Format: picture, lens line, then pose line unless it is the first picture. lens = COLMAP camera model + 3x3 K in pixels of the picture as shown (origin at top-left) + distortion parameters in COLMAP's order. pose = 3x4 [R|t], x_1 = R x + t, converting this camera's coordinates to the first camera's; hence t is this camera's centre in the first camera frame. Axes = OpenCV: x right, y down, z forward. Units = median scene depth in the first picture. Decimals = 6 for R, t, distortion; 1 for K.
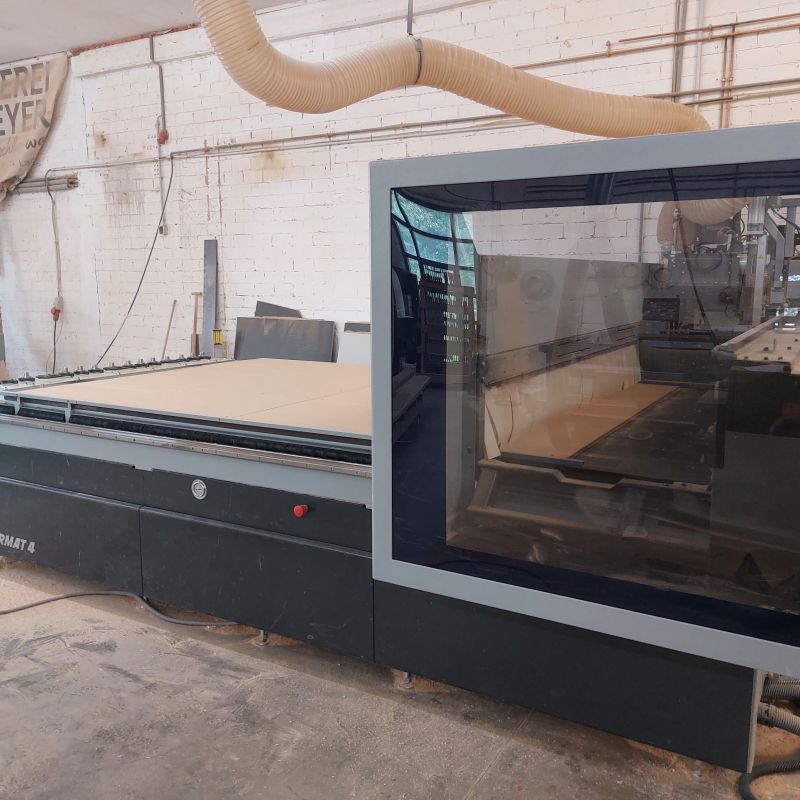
lens RADIAL K [[763.9, 0, 409.0], [0, 763.9, 398.2], [0, 0, 1]] dist [0.097699, -0.128264]
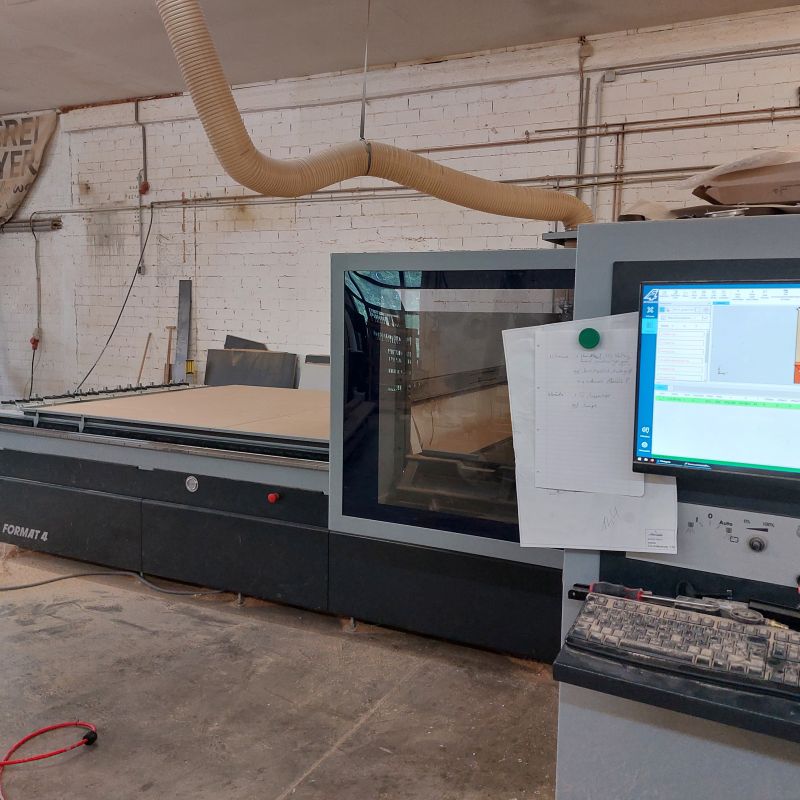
lens RADIAL K [[768.4, 0, 418.8], [0, 768.4, 388.1], [0, 0, 1]] dist [0.105012, -0.151243]
pose [[0.997579, 0.012746, 0.068369, 0.008790], [-0.008818, 0.998309, -0.057456, 0.020449], [-0.068986, 0.056714, 0.996004, -0.214504]]
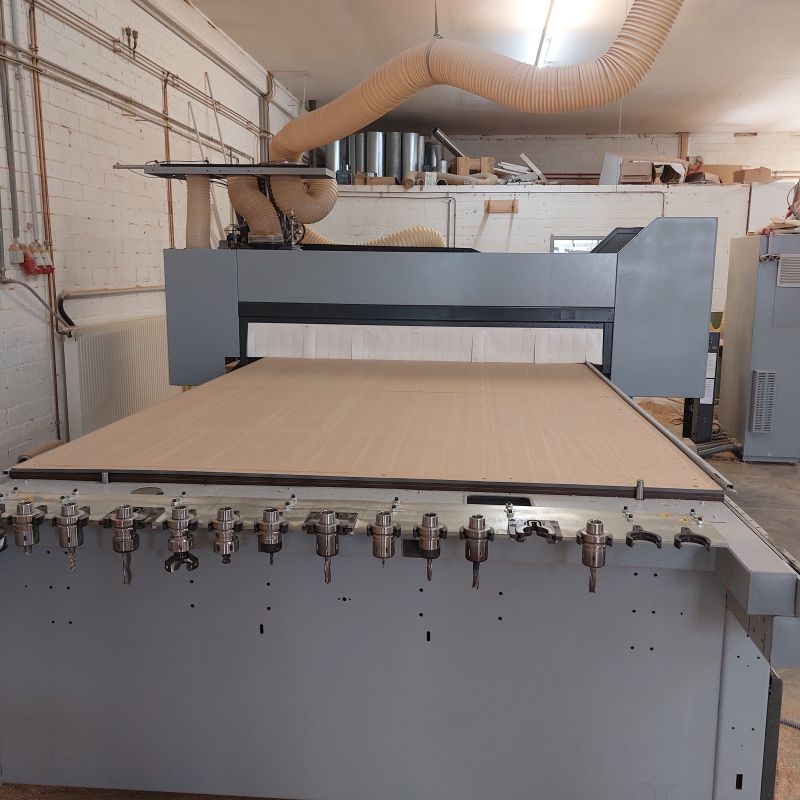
lens RADIAL K [[771.8, 0, 400.0], [0, 771.8, 400.0], [0, 0, 1]] dist [0.021759, 0.011634]
pose [[-0.407054, -0.164184, 0.898527, -0.738792], [0.129697, 0.963356, 0.234785, -0.177354], [-0.904149, 0.212106, -0.370843, 1.122783]]
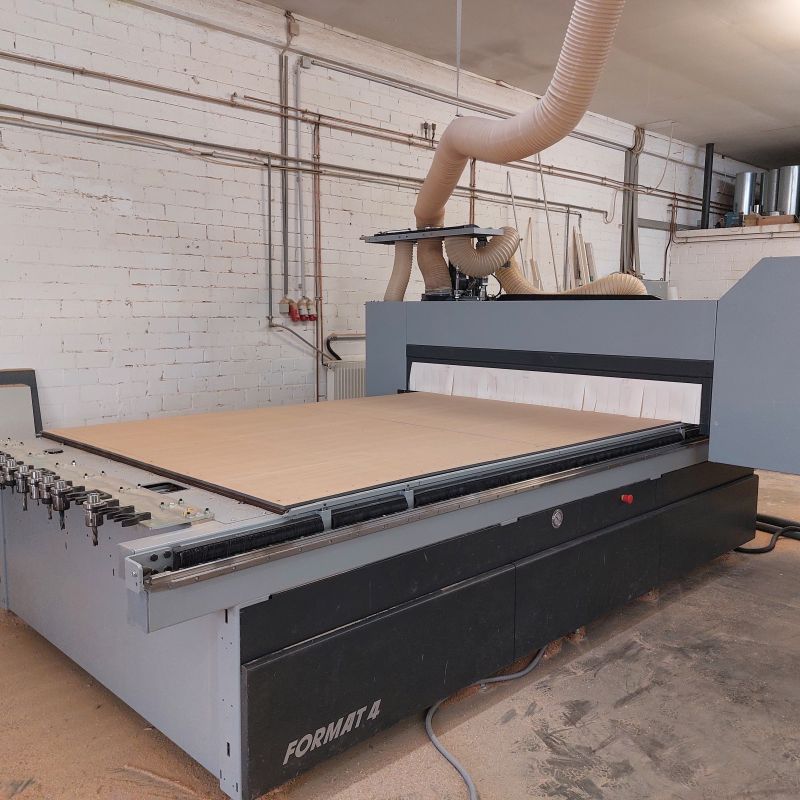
lens RADIAL K [[763.9, 0, 409.0], [0, 763.9, 398.2], [0, 0, 1]] dist [0.097699, -0.128264]
pose [[0.262089, -0.113185, 0.958383, -0.873581], [0.144190, 0.986543, 0.077079, -0.100873], [-0.954211, 0.117988, 0.274883, 0.597787]]
